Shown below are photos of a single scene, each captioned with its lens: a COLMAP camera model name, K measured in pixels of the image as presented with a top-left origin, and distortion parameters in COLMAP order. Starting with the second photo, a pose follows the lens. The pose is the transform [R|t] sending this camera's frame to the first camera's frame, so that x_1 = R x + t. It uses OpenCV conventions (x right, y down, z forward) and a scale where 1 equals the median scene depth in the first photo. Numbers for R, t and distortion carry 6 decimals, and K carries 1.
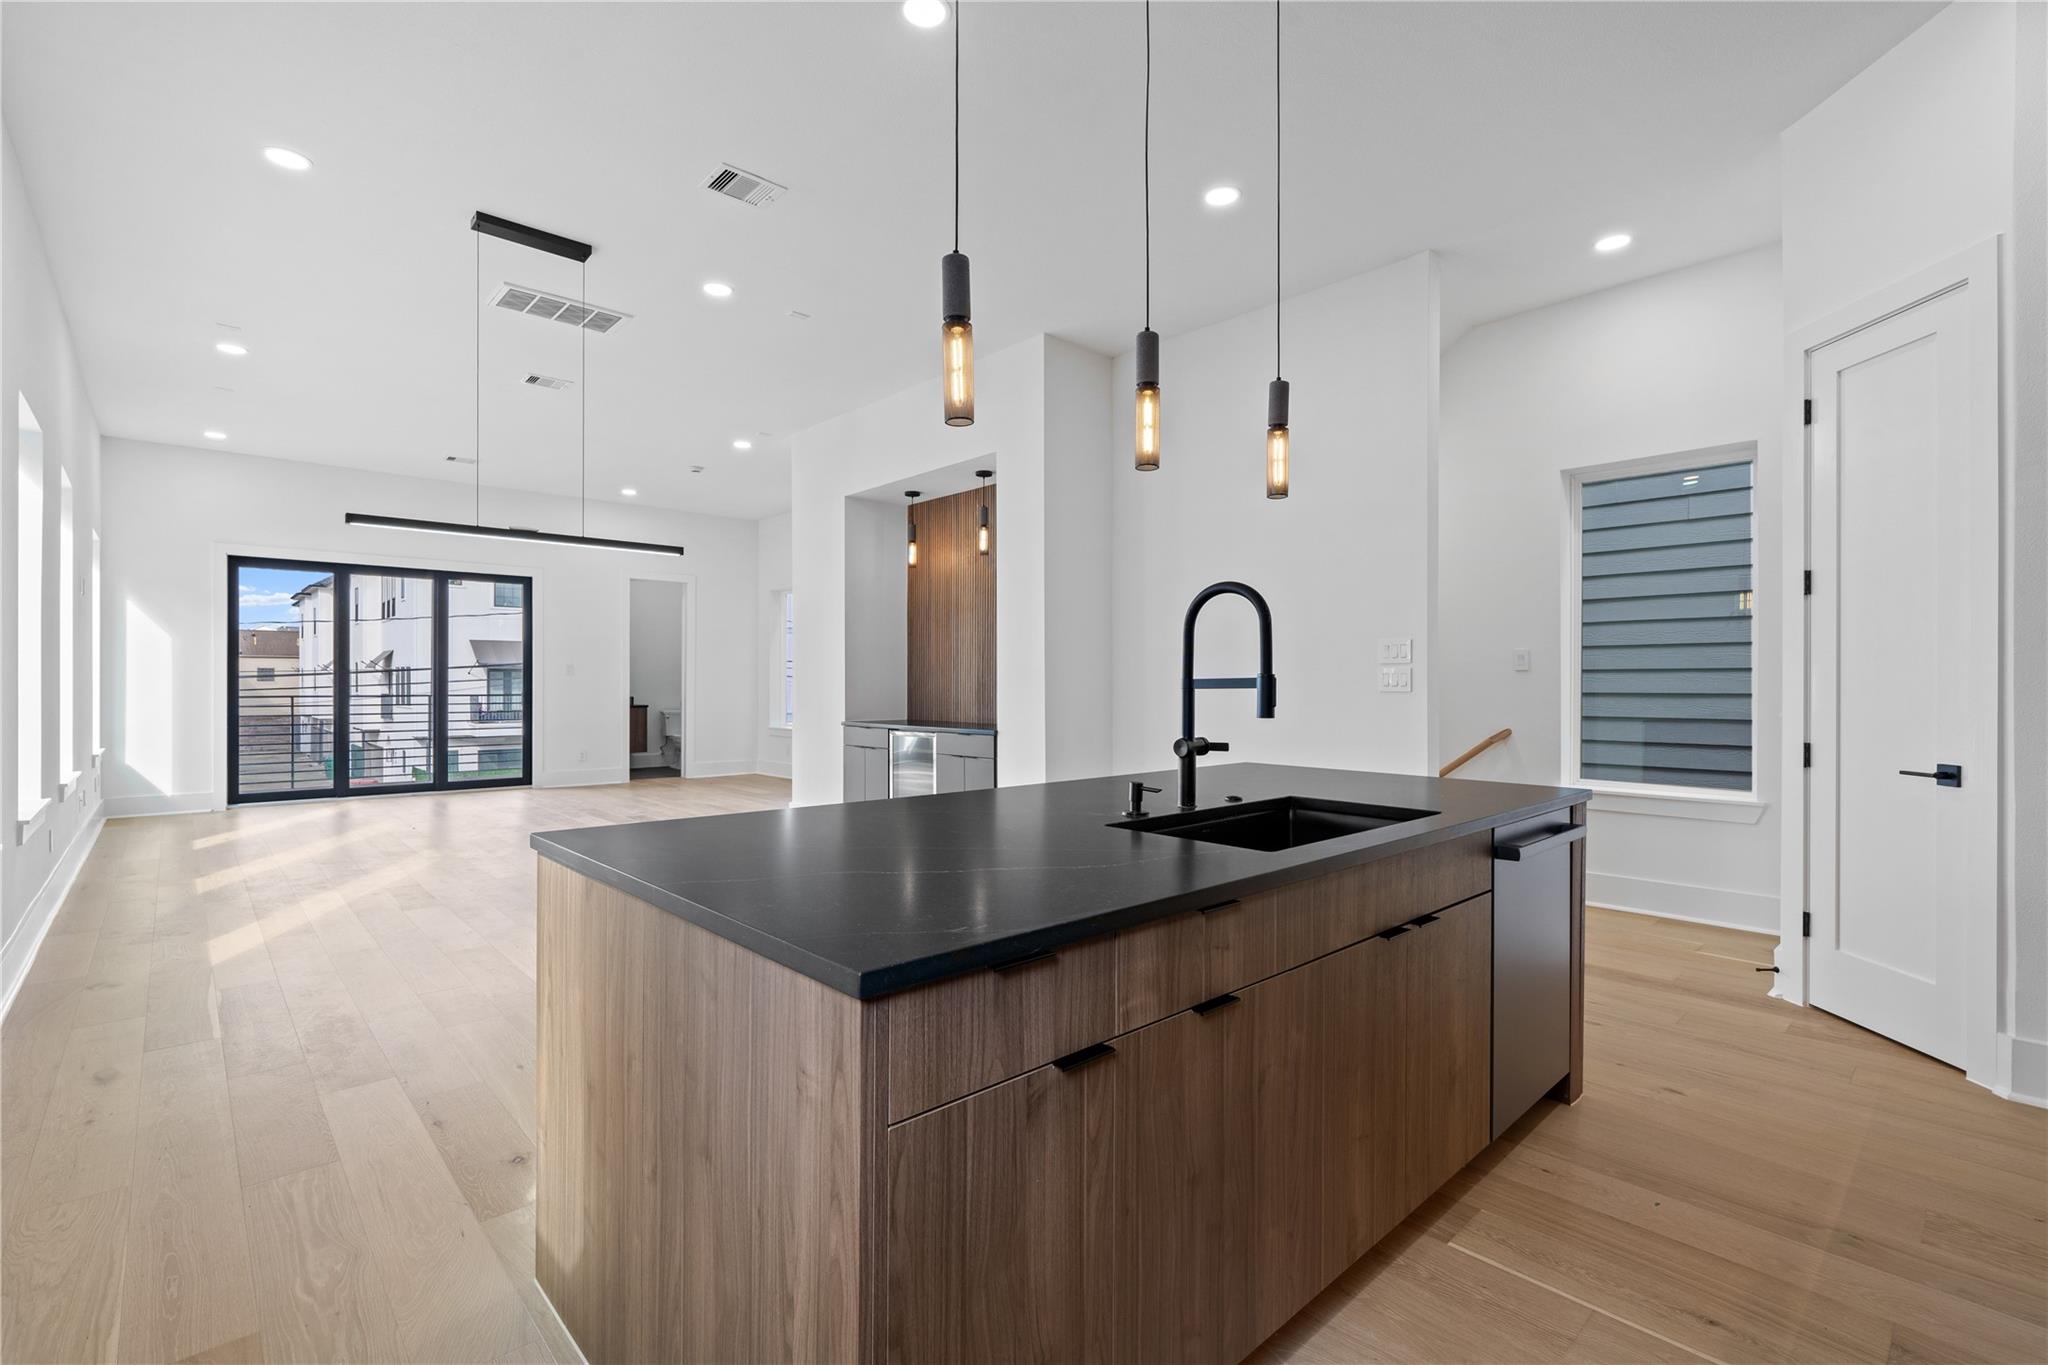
lens RADIAL K [[921.4, 0, 1014.7], [0, 921.4, 683.2], [0, 0, 1]] dist [-0.002955, -0.000235]
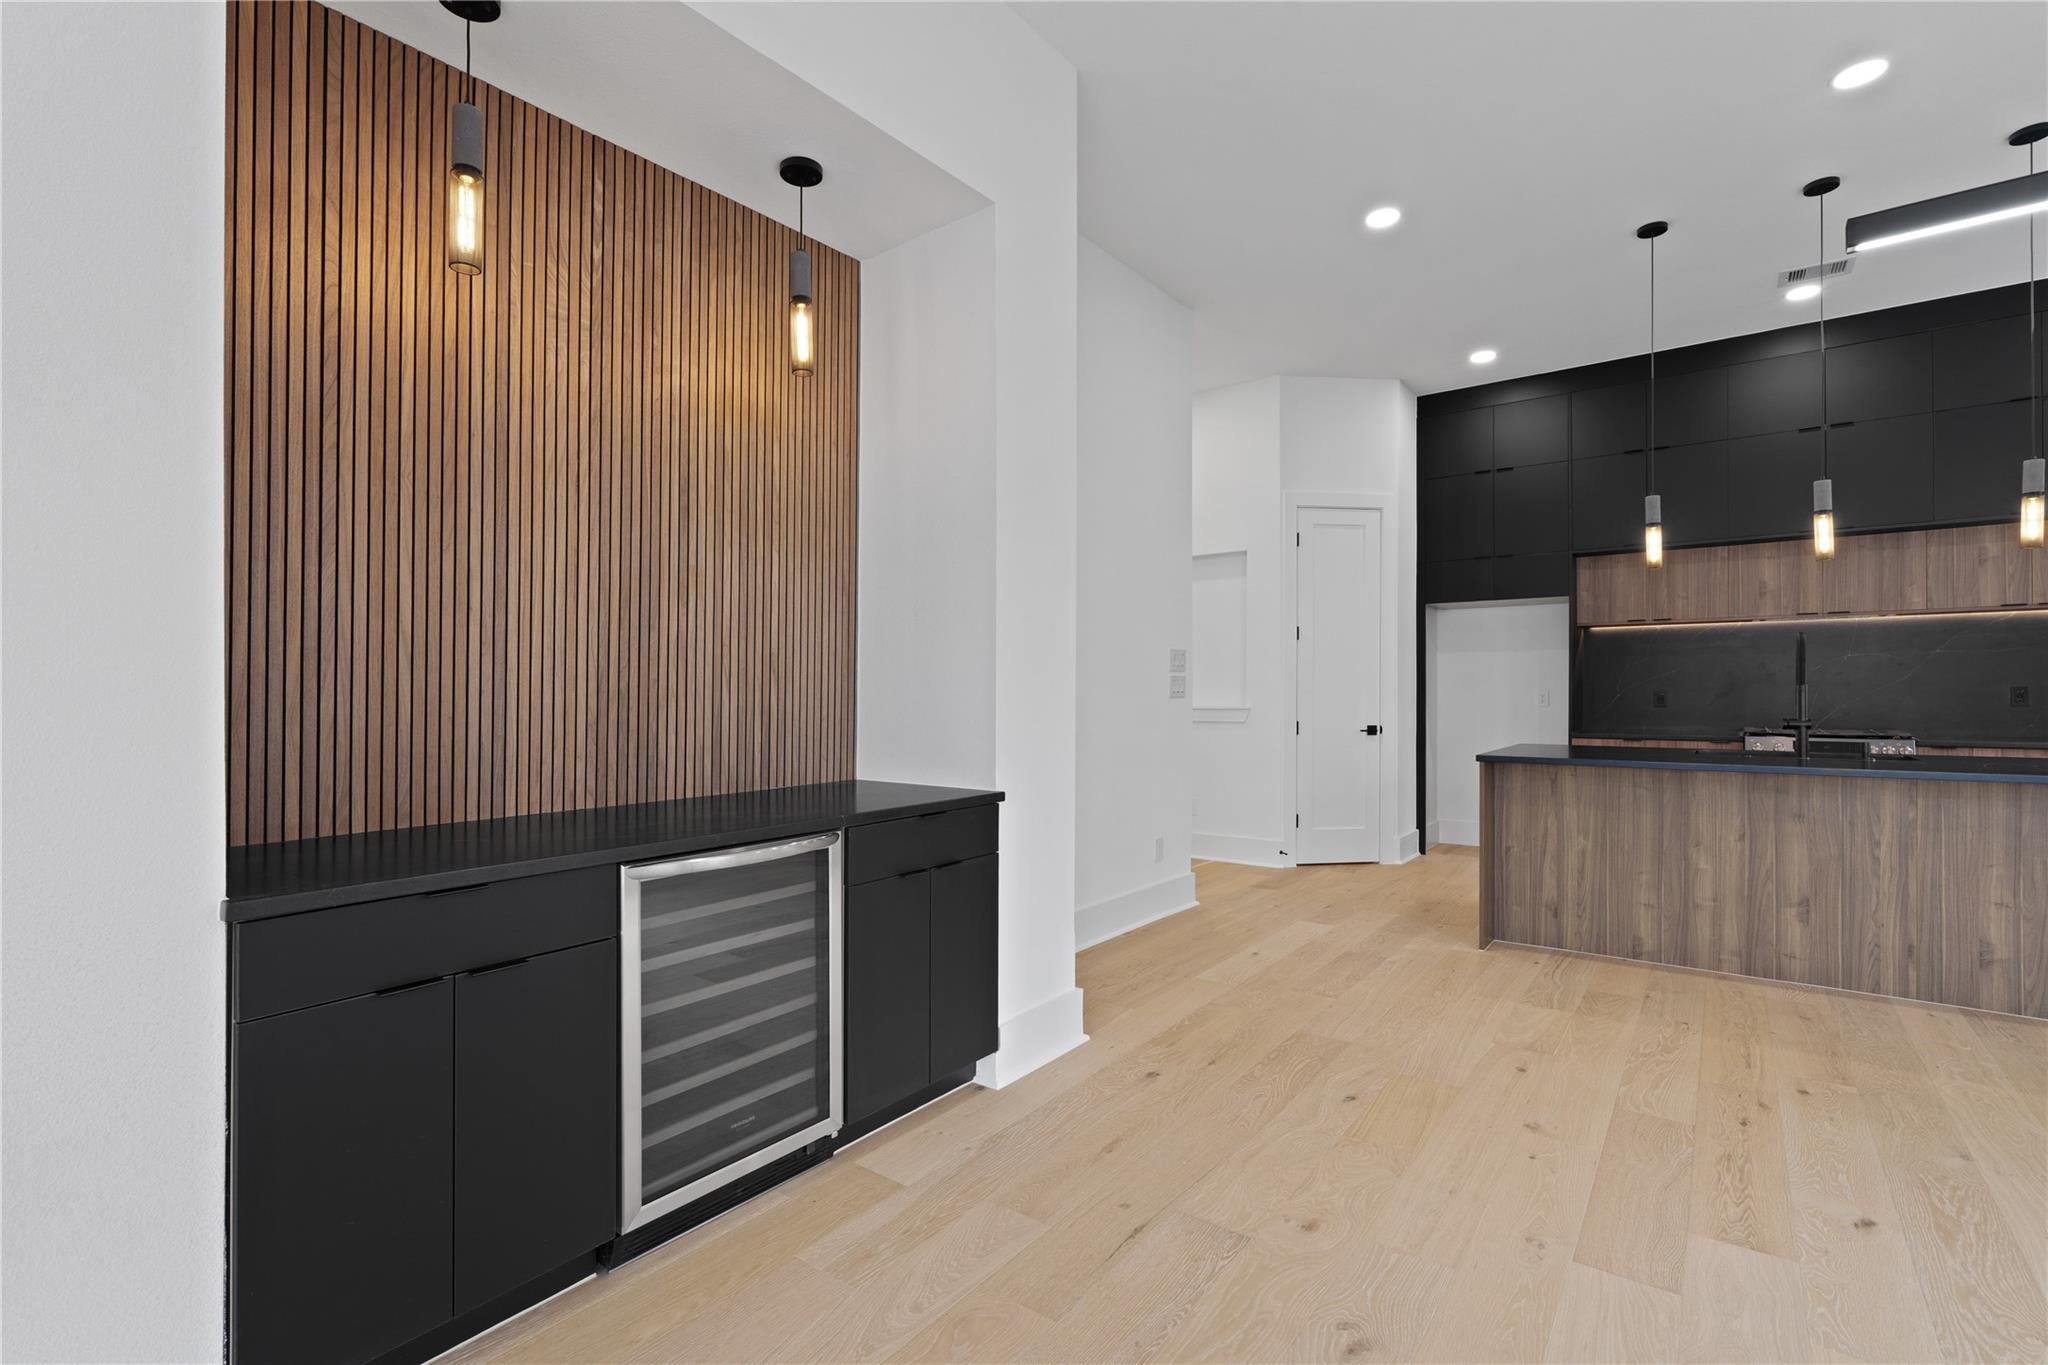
lens RADIAL K [[921.4, 0, 1027.7], [0, 921.4, 695.2], [0, 0, 1]] dist [-0.002955, -0.000235]
pose [[-0.173848, -0.006065, 0.984754, -0.893750], [0.005256, 0.999961, 0.007087, -0.003332], [-0.984758, 0.006408, -0.173809, 1.943712]]
